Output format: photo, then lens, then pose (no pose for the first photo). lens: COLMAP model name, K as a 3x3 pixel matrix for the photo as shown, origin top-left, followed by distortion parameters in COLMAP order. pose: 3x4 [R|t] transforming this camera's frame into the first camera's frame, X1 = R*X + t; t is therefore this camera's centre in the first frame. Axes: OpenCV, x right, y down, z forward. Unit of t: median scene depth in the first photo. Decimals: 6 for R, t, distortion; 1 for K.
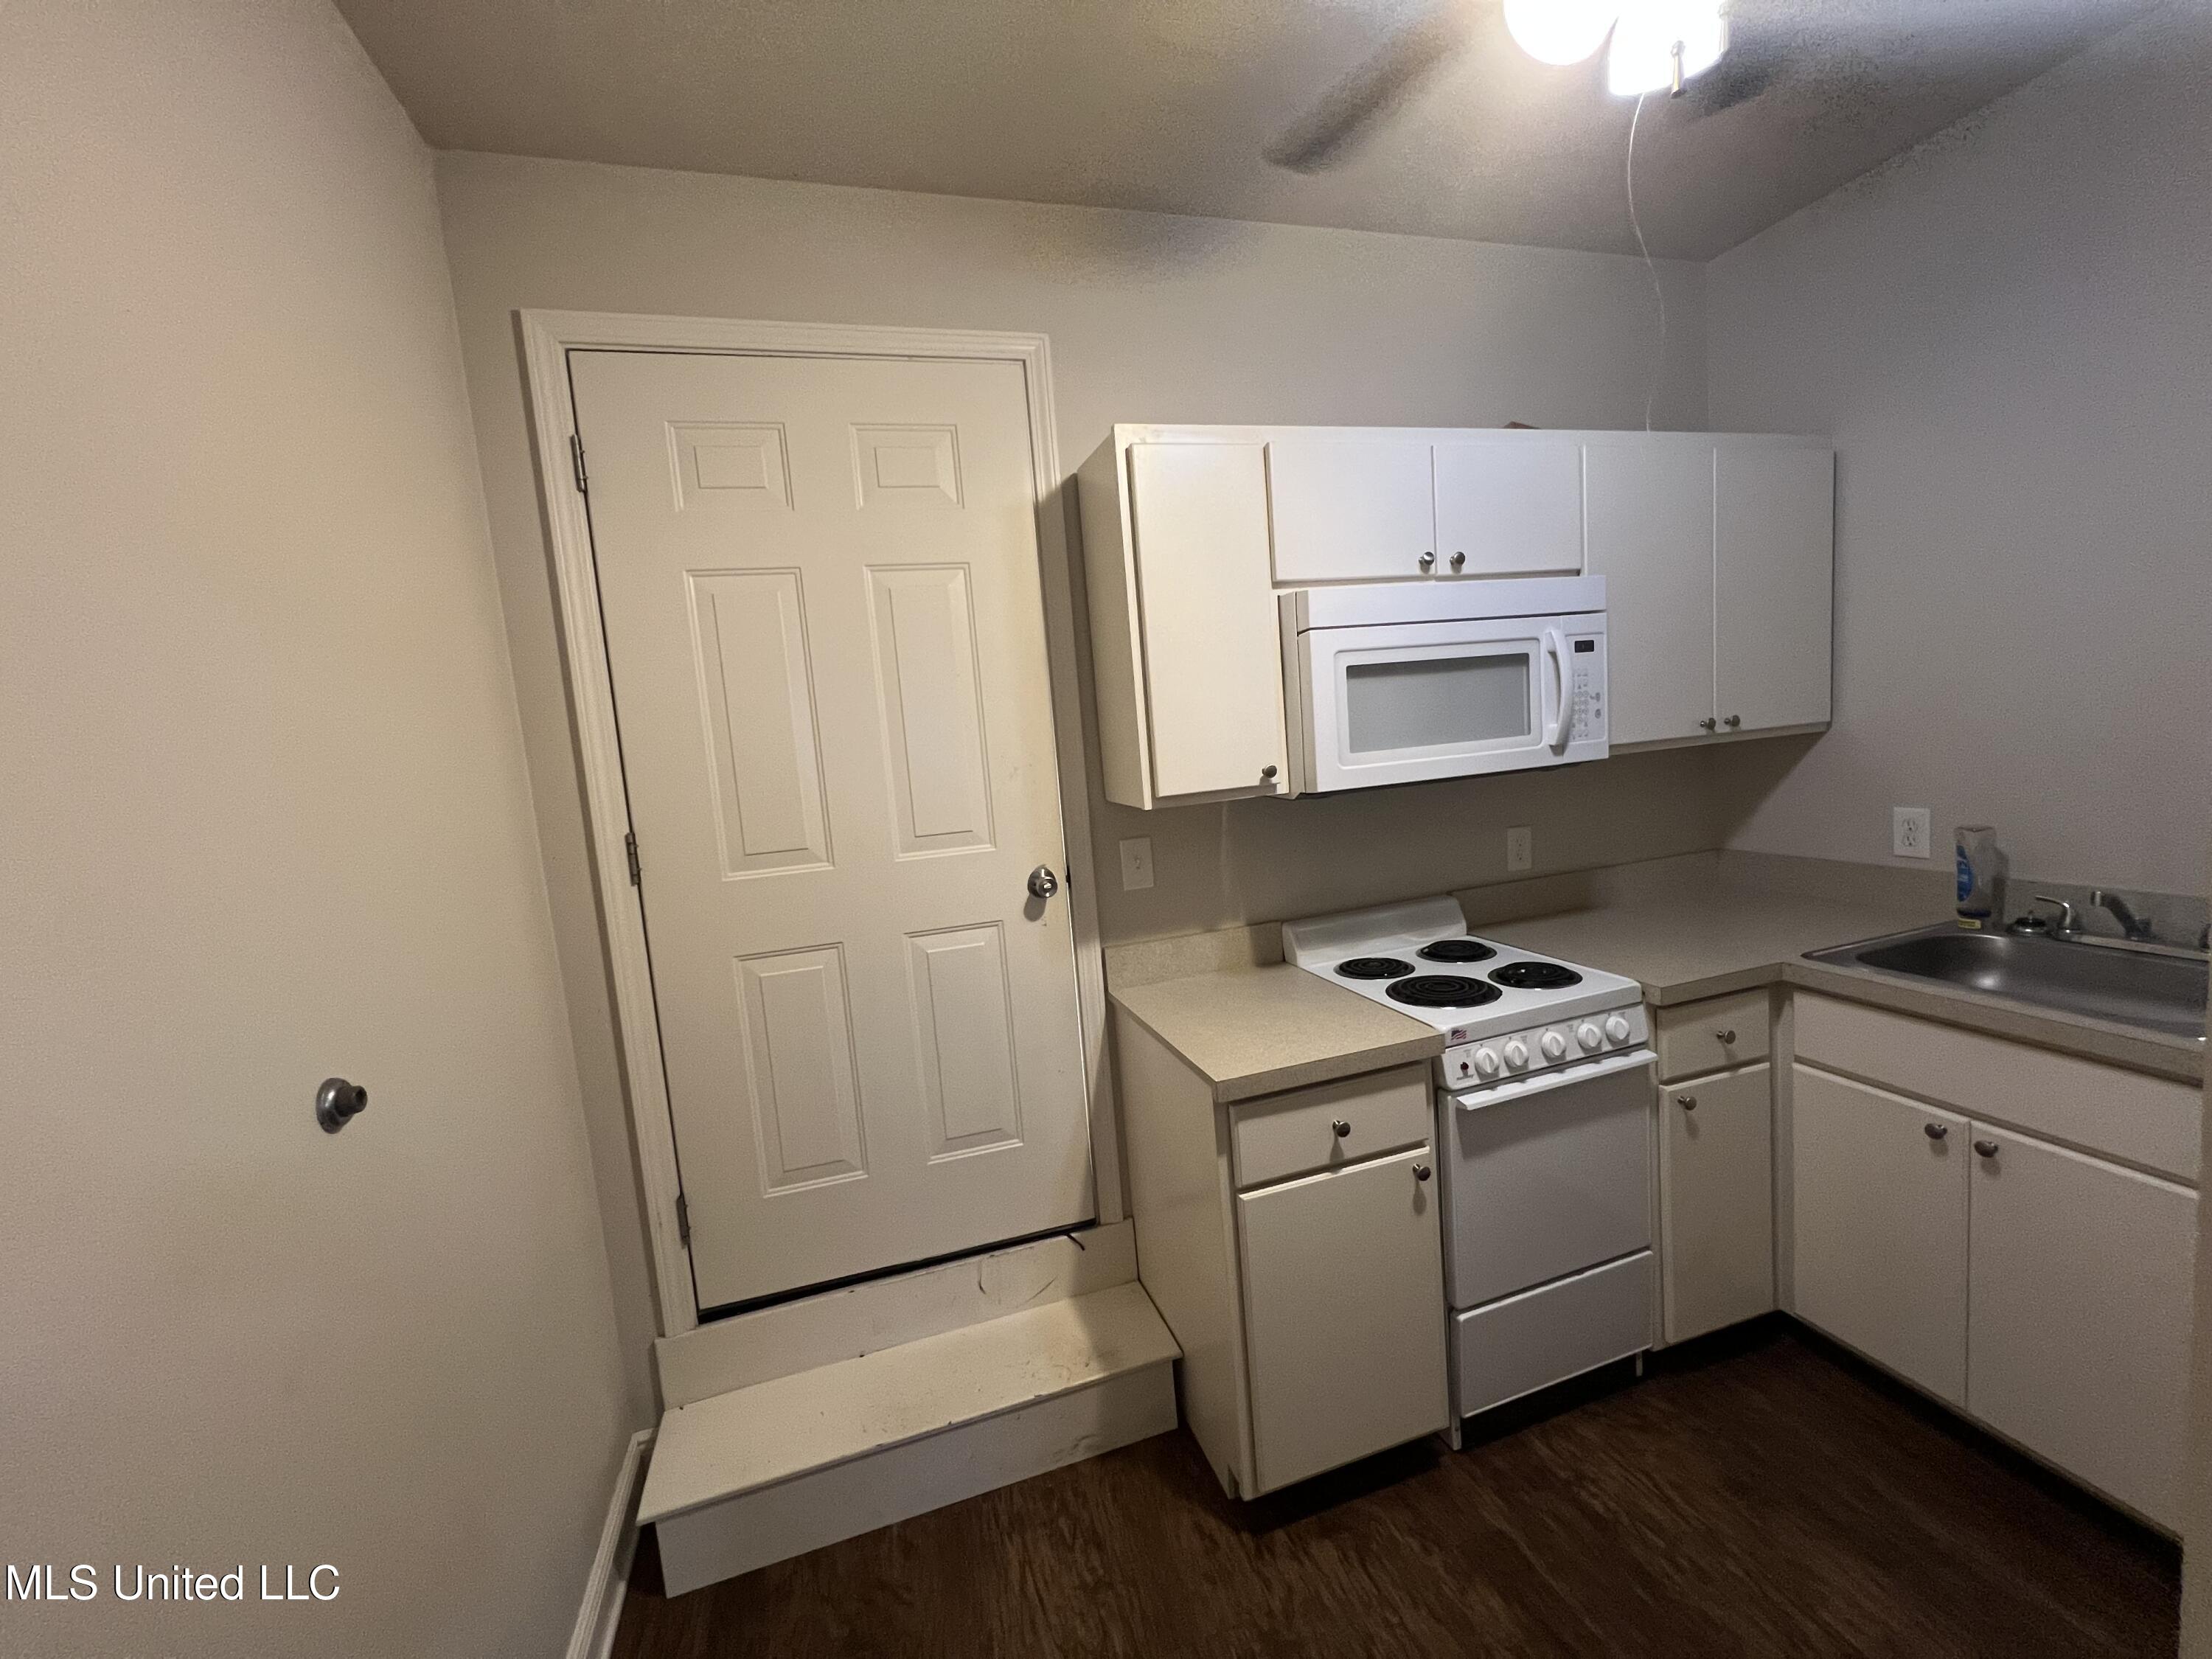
lens RADIAL K [[887.6, 0, 1091.9], [0, 887.6, 821.7], [0, 0, 1]] dist [-0.000725, 0.000079]
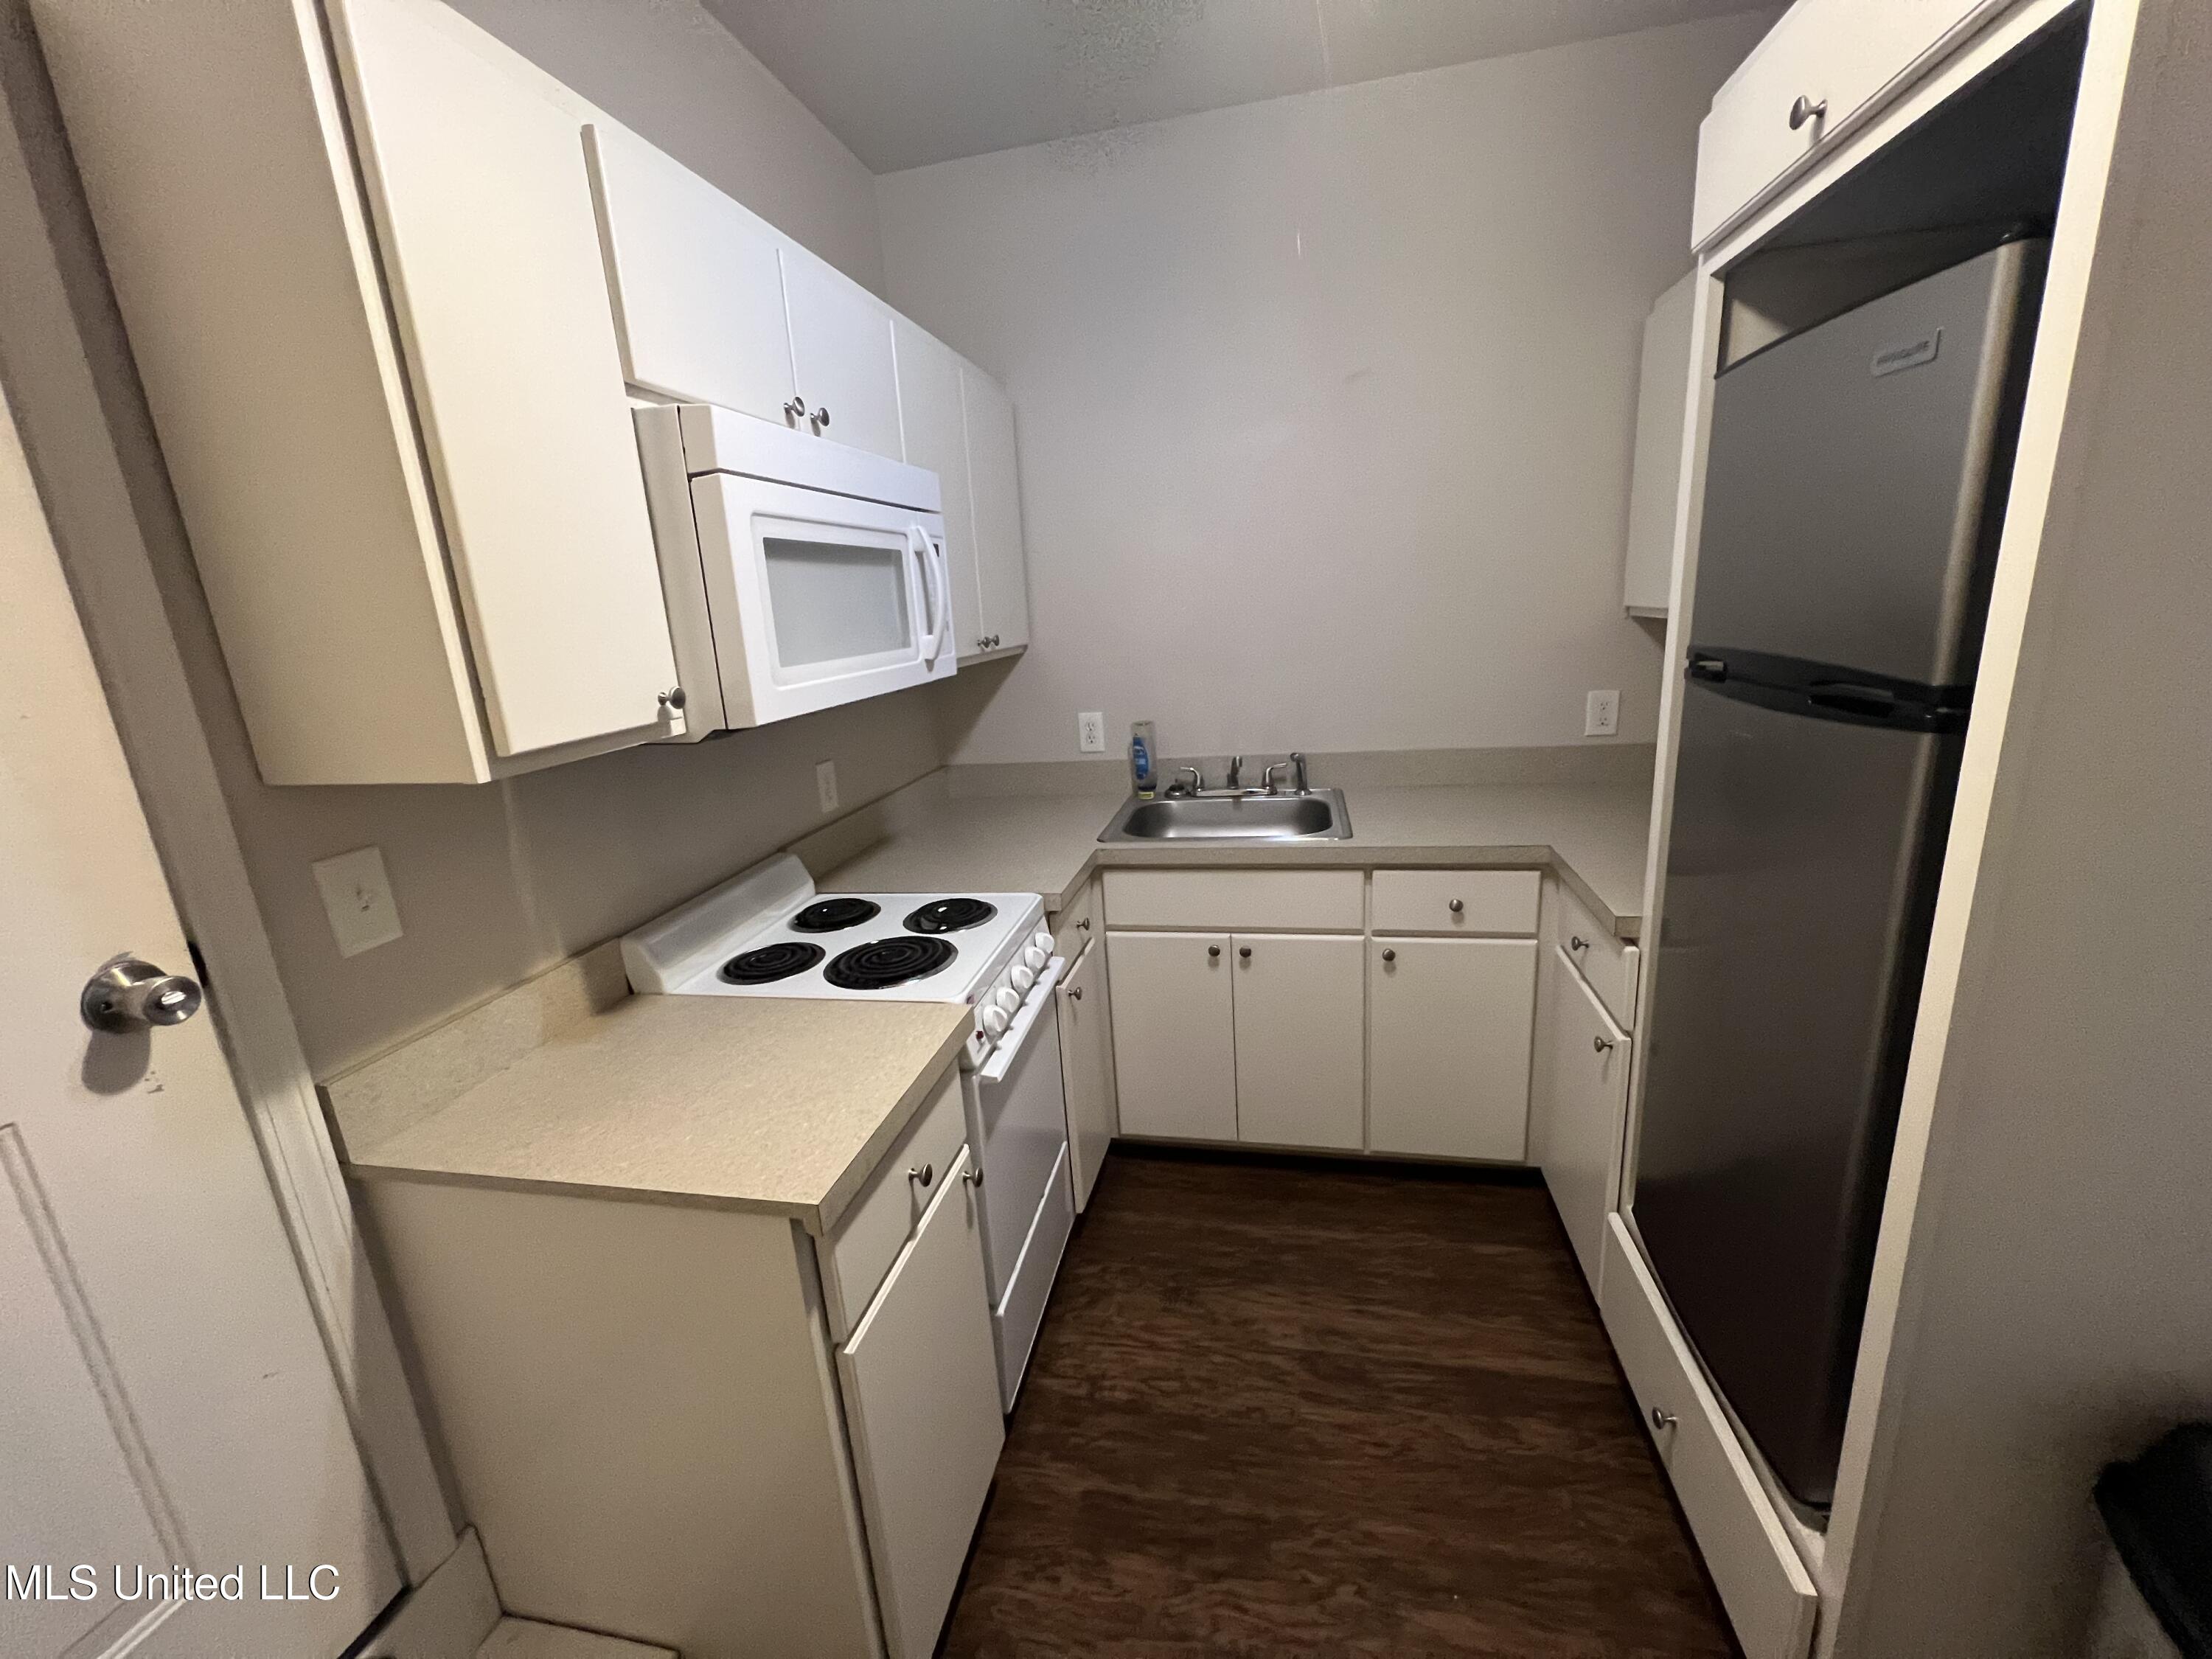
lens RADIAL K [[887.6, 0, 1098.0], [0, 887.6, 824.9], [0, 0, 1]] dist [-0.000725, 0.000079]
pose [[0.489339, -0.161933, 0.856927, -0.193598], [0.116118, 0.985959, 0.120008, -0.009382], [-0.864328, 0.040780, 0.501272, 0.416641]]
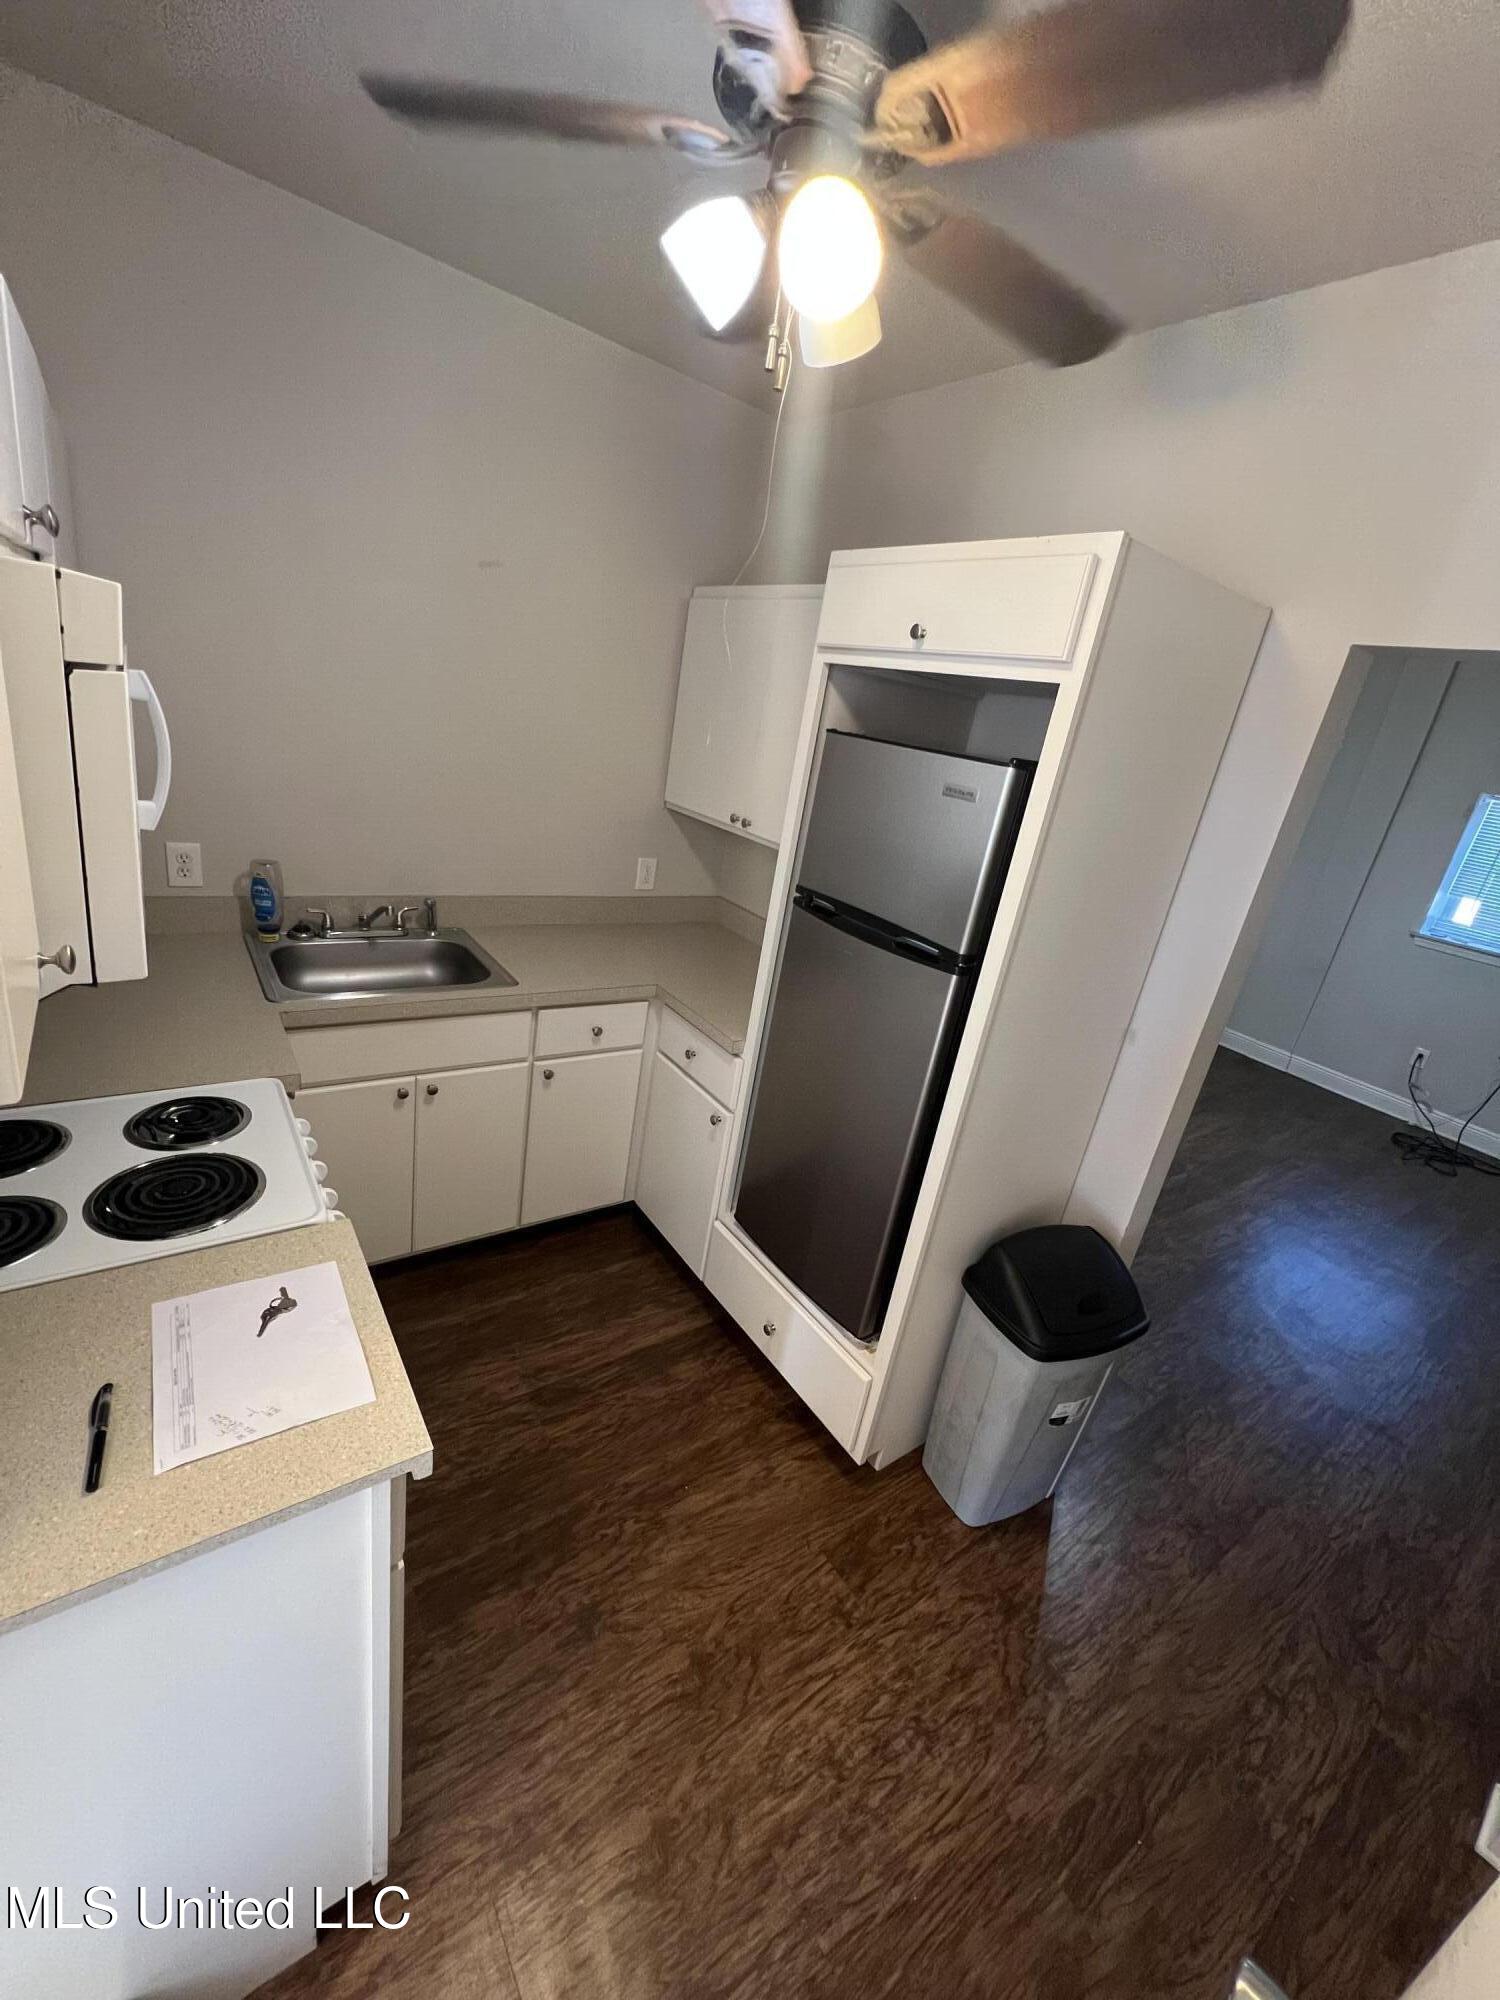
lens RADIAL K [[802.5, 0, 755.4], [0, 802.5, 995.5], [0, 0, 1]] dist [-0.000725, 0.000079]
pose [[-0.334140, -0.285588, 0.898215, -0.304972], [-0.036816, 0.956217, 0.290334, -0.170566], [-0.941804, 0.063944, -0.330024, 0.758503]]
